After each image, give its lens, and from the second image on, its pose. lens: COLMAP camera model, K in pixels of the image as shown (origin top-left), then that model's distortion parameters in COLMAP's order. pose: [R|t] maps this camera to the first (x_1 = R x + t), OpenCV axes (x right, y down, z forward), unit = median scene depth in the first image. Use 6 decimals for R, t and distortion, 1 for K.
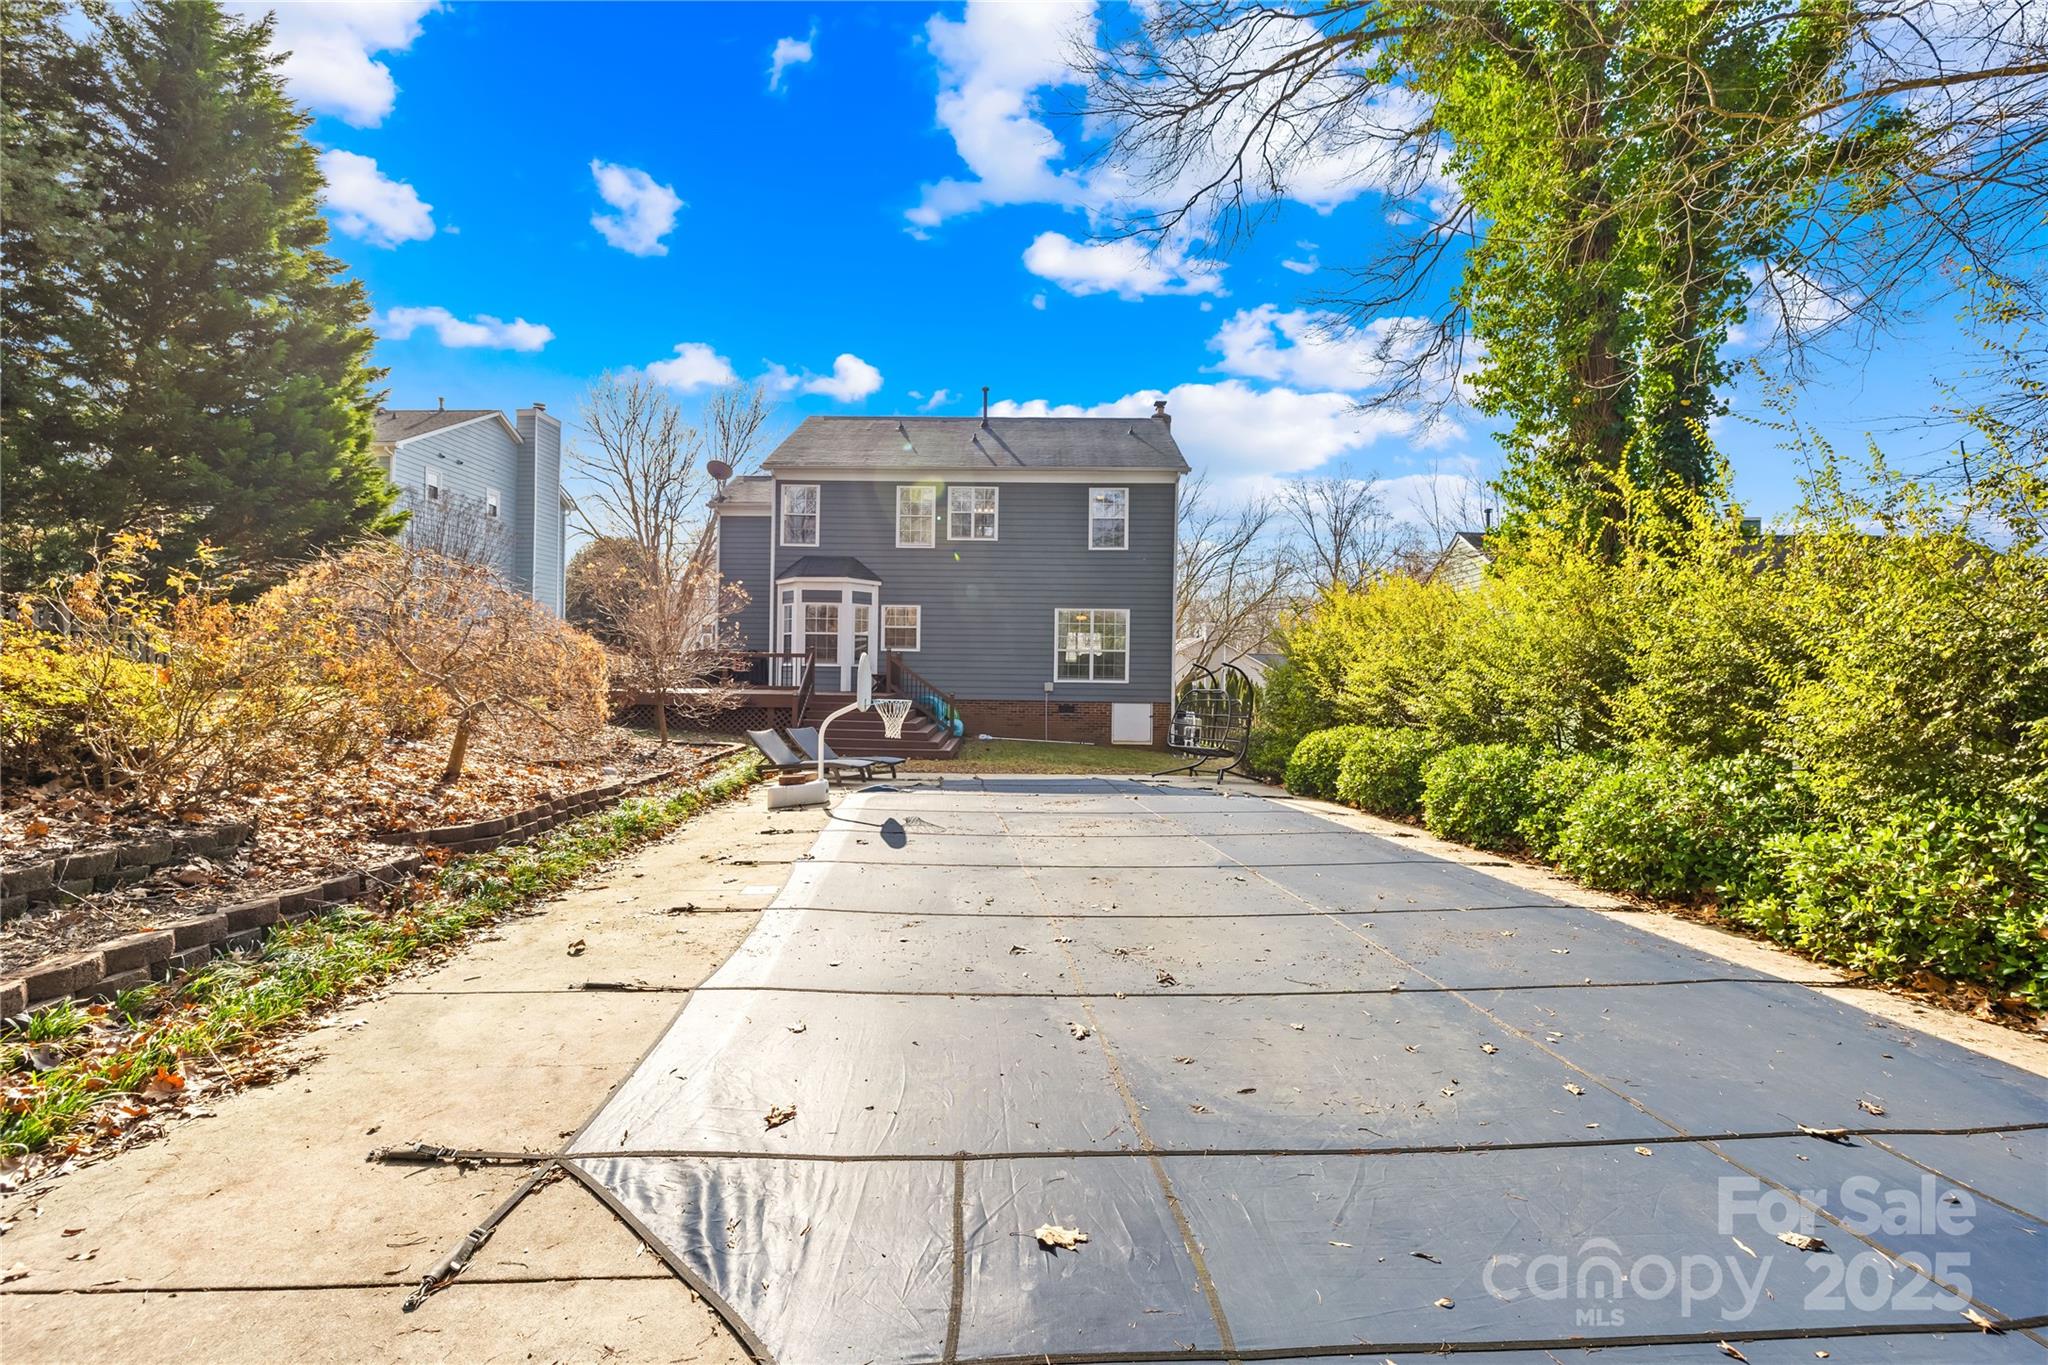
lens RADIAL K [[889.8, 0, 1011.9], [0, 889.8, 675.7], [0, 0, 1]] dist [0.000740, 0.000791]
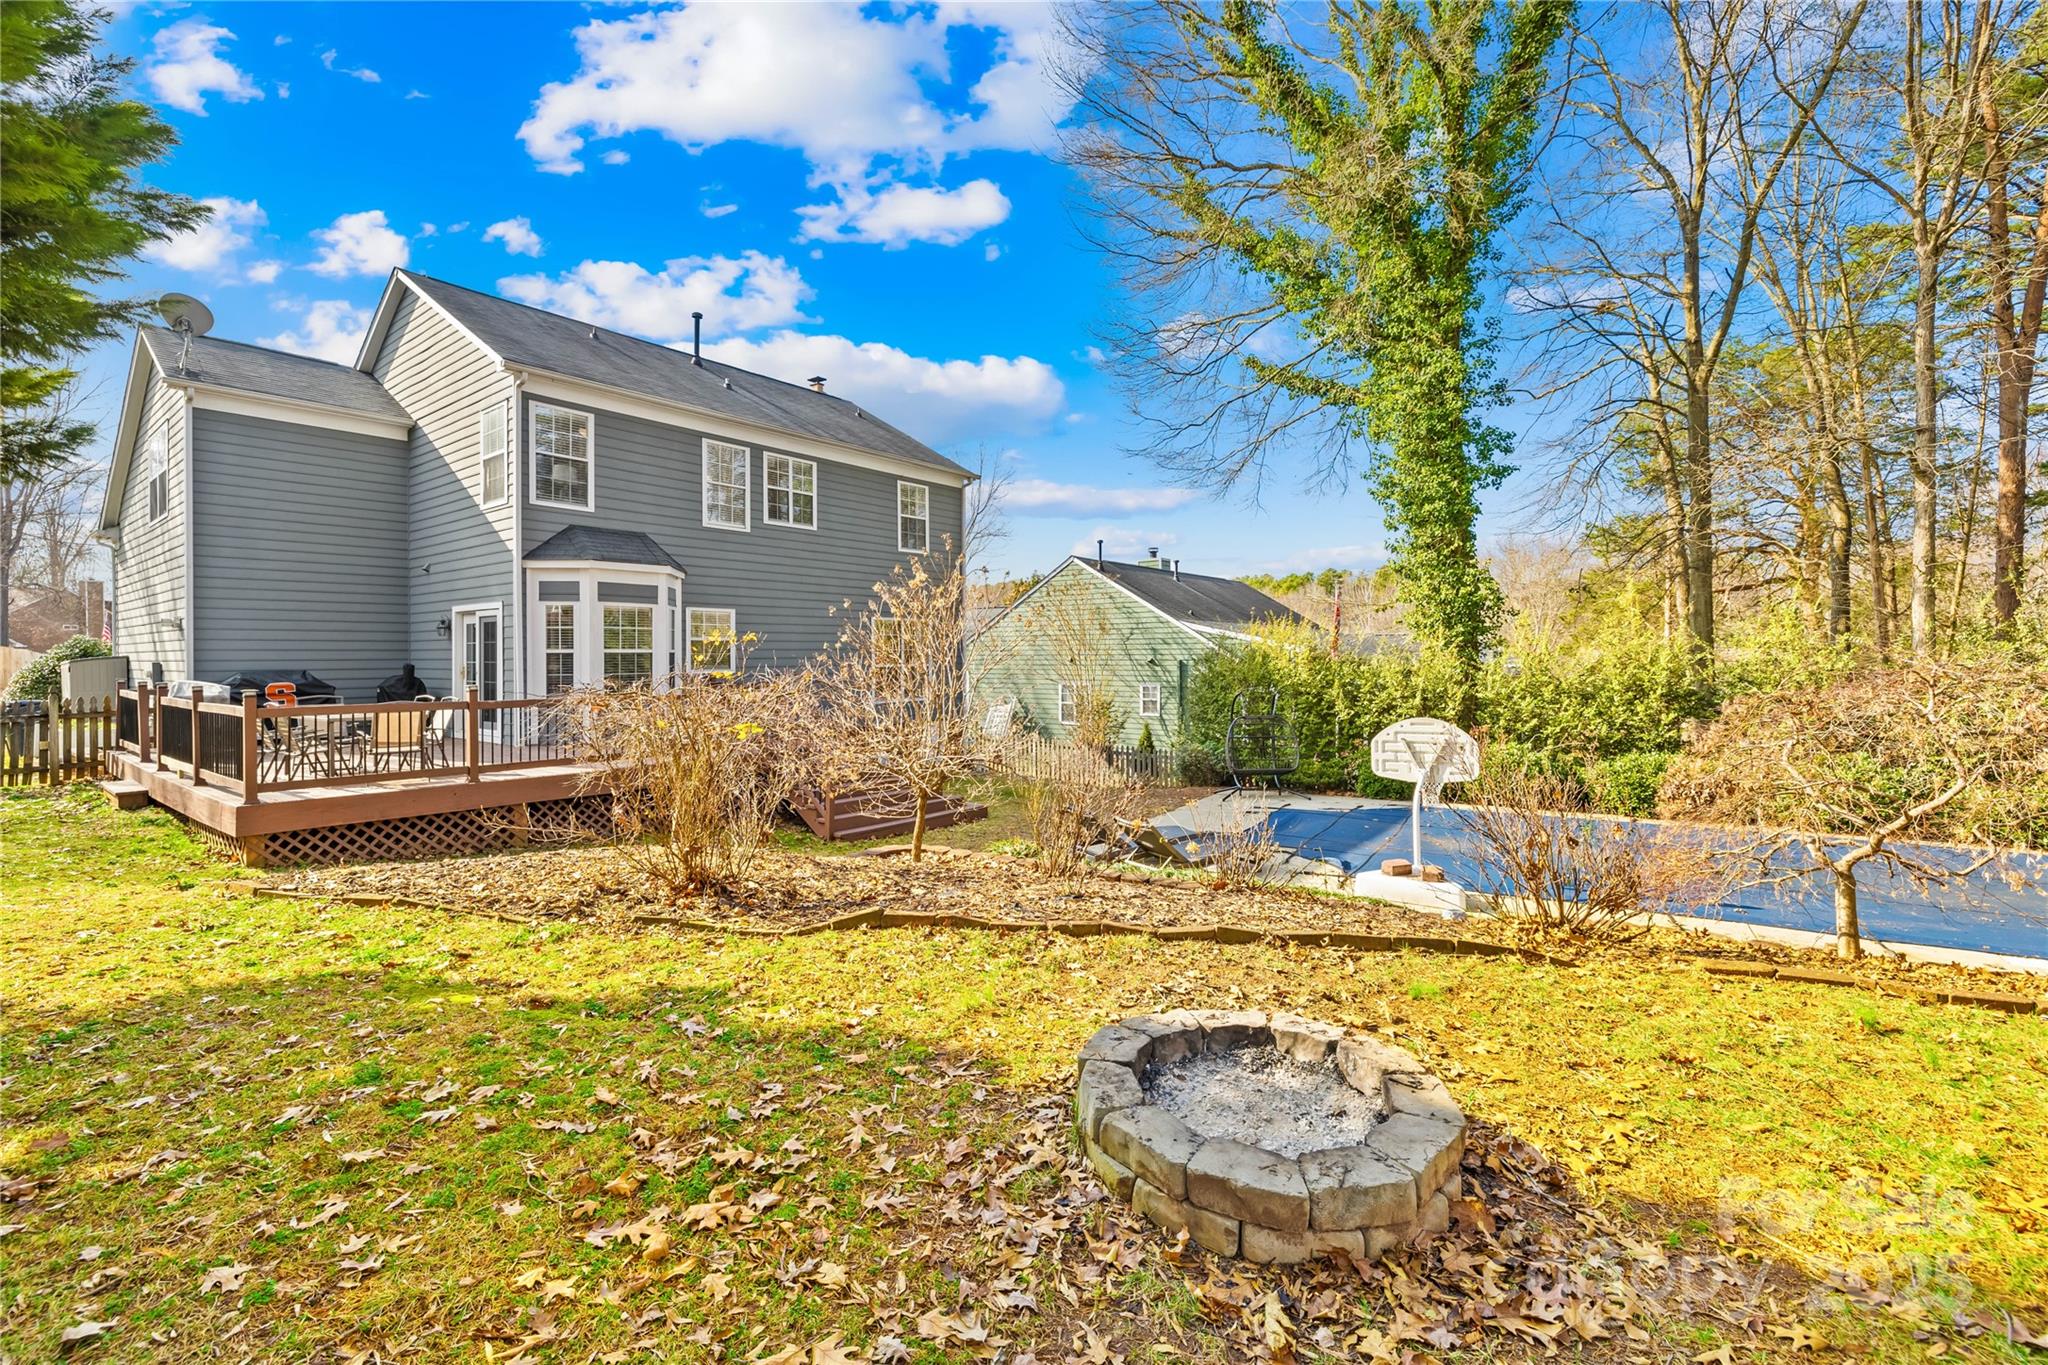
lens RADIAL K [[889.8, 0, 1020.0], [0, 889.8, 679.6], [0, 0, 1]] dist [0.000740, 0.000791]
pose [[0.593071, -0.039117, 0.804199, -0.561307], [0.011374, 0.999127, 0.040210, -0.049151], [-0.805070, -0.014701, 0.592998, 0.387922]]
